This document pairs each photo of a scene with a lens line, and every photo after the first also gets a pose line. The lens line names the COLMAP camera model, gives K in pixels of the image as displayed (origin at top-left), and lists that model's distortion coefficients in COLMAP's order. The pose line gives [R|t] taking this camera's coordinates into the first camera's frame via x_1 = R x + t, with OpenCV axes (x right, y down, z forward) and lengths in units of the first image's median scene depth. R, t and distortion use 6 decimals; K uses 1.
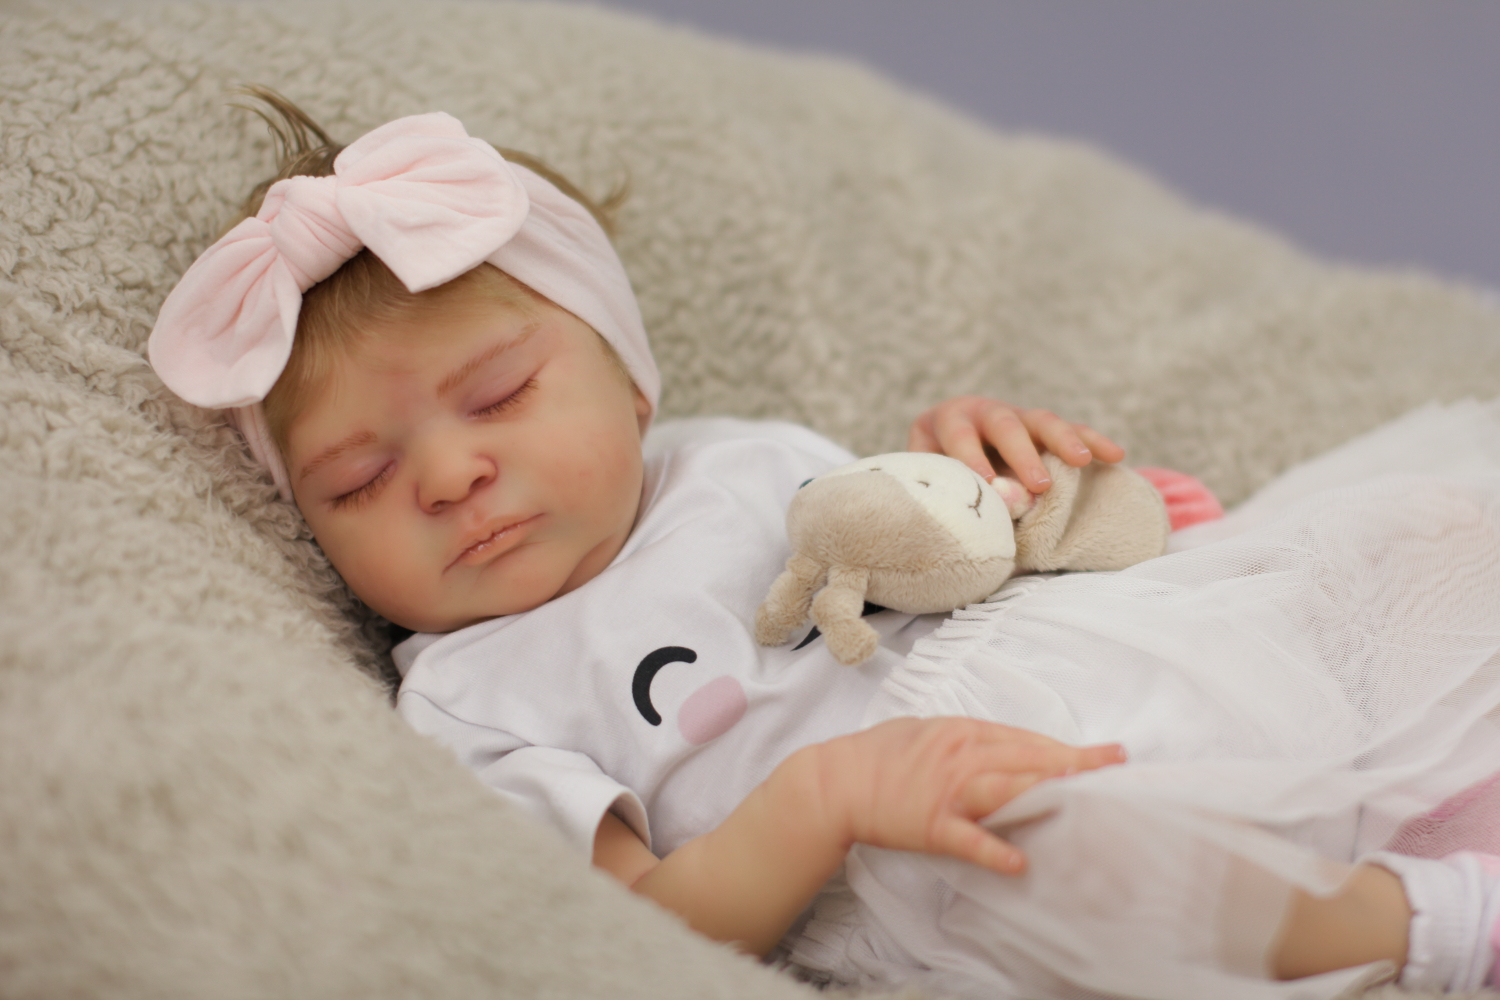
lens RADIAL K [[3394.7, 0, 746.2], [0, 3394.7, 504.3], [0, 0, 1]] dist [-0.154222, 0.000000]
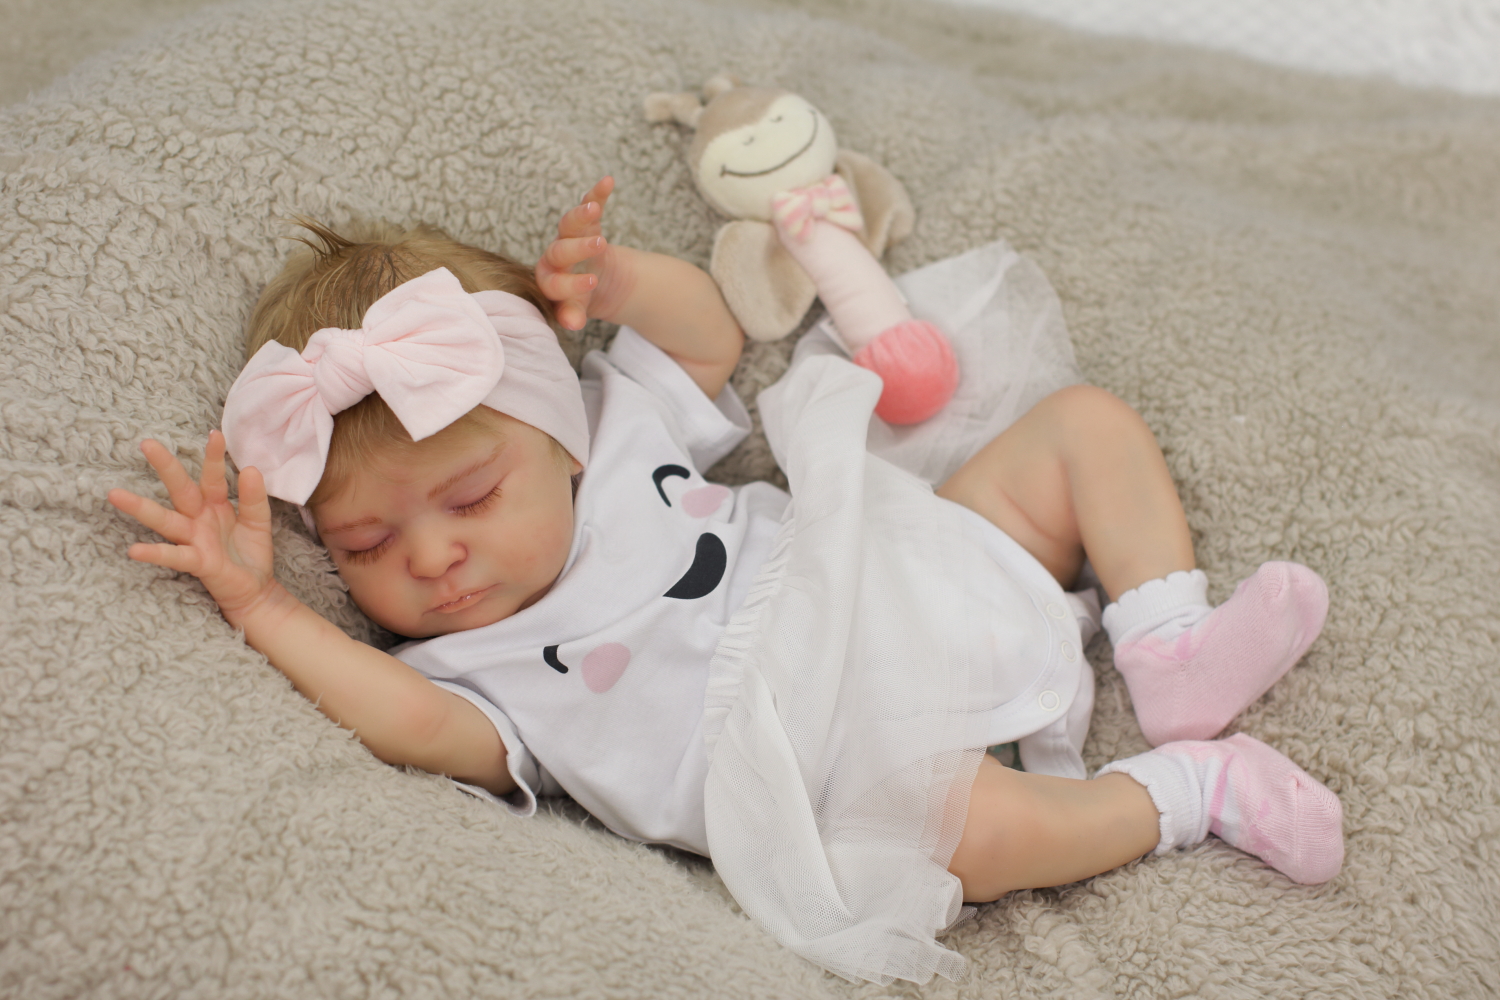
lens RADIAL K [[3394.7, 0, 759.7], [0, 3394.7, 505.6], [0, 0, 1]] dist [-0.154222, 0.000000]
pose [[0.995009, 0.085611, 0.051261, -0.027353], [-0.097142, 0.948505, 0.301499, -0.455262], [-0.022810, -0.304974, 0.952088, -0.310939]]
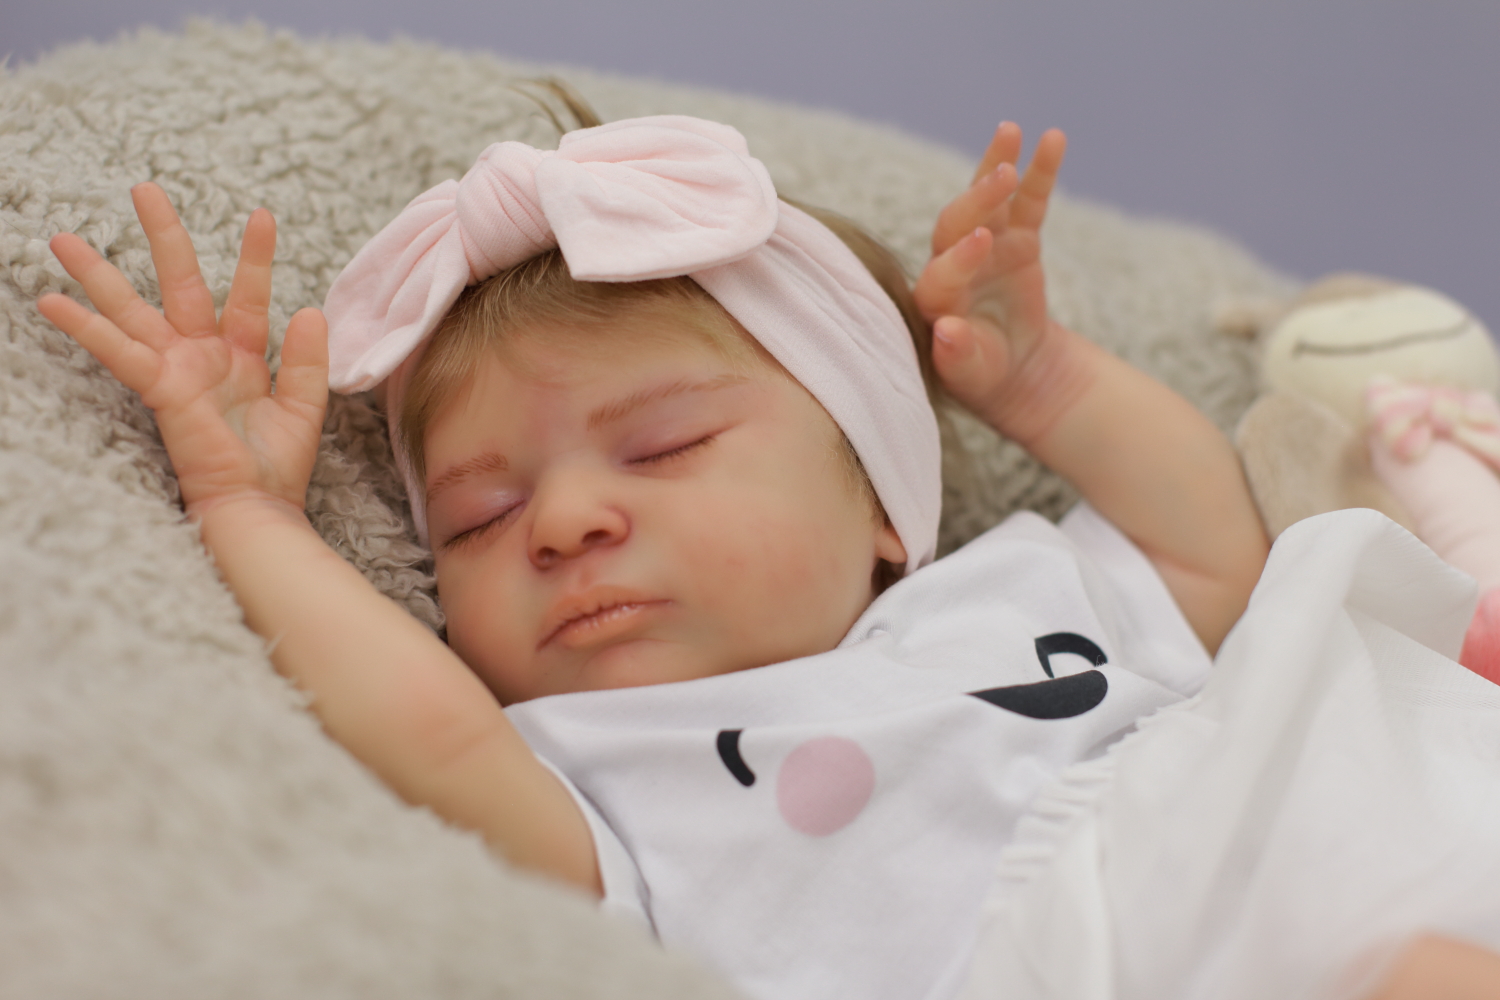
lens RADIAL K [[3394.7, 0, 745.6], [0, 3394.7, 505.2], [0, 0, 1]] dist [-0.154222, 0.000000]
pose [[0.911929, 0.200420, -0.358076, 0.226608], [-0.275512, 0.945726, -0.172325, 0.110256], [0.304104, 0.255802, 0.917652, 0.293626]]
